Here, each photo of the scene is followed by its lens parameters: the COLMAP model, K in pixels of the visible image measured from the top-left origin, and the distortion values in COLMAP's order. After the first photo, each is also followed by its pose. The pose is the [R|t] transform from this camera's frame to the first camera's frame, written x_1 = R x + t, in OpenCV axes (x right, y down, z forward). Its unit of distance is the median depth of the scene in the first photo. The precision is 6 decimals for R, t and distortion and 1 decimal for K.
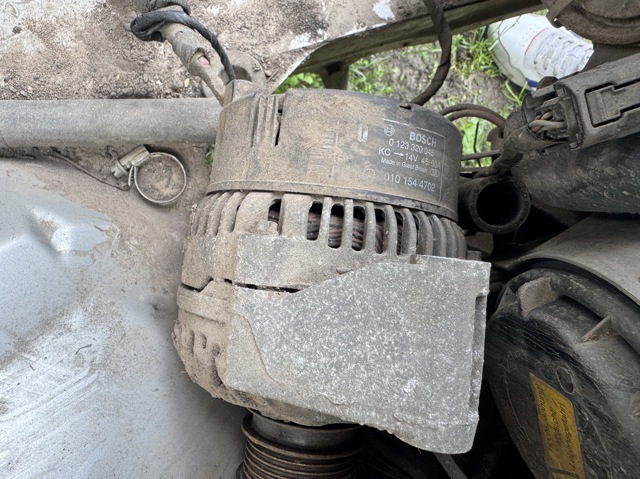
lens RADIAL K [[370.5, 0, 320.0], [0, 370.5, 239.5], [0, 0, 1]] dist [0.001369, 0.001307]
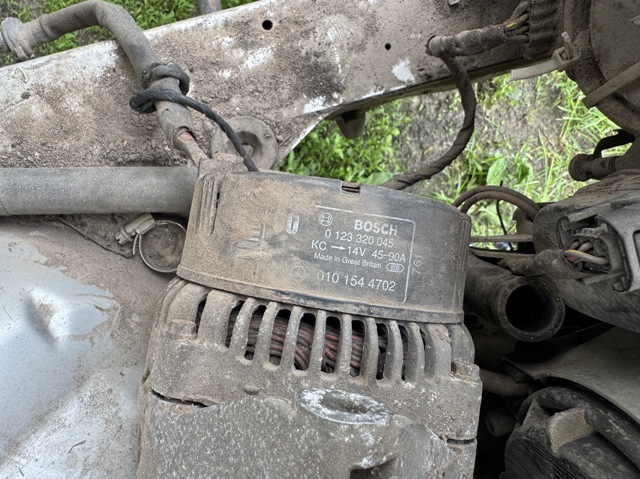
lens RADIAL K [[370.5, 0, 320.0], [0, 370.5, 239.5], [0, 0, 1]] dist [0.001369, 0.001307]
pose [[0.998938, 0.024088, -0.039288, 0.007296], [-0.024436, 0.999666, -0.008397, -0.186561], [0.039072, 0.009348, 0.999193, 0.052945]]
